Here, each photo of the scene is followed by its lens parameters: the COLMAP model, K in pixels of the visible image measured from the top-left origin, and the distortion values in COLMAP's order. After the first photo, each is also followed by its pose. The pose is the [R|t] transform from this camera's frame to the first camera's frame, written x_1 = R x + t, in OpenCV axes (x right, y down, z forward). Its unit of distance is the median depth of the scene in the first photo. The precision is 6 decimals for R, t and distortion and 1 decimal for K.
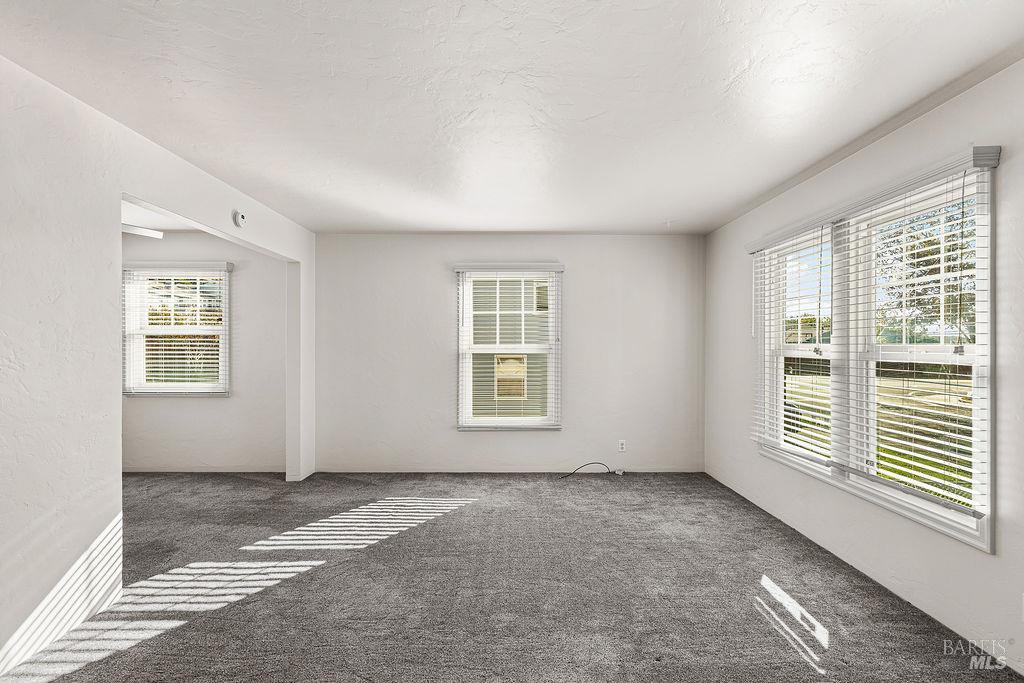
lens RADIAL K [[462.6, 0, 512.0], [0, 462.6, 341.5], [0, 0, 1]] dist [0.000726, 0.000486]
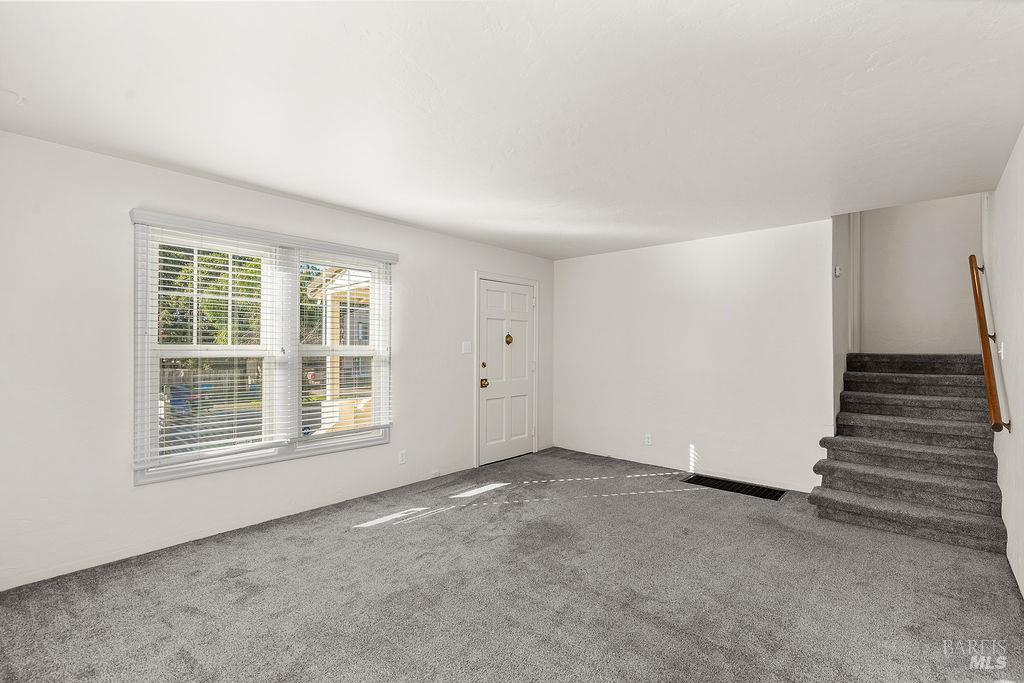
lens RADIAL K [[469.9, 0, 515.8], [0, 469.9, 334.2], [0, 0, 1]] dist [-0.002431, 0.000634]
pose [[-0.745528, 0.014614, 0.666314, -0.770823], [-0.007920, 0.999495, -0.030783, 0.010700], [-0.666427, -0.028227, -0.745035, 1.966162]]
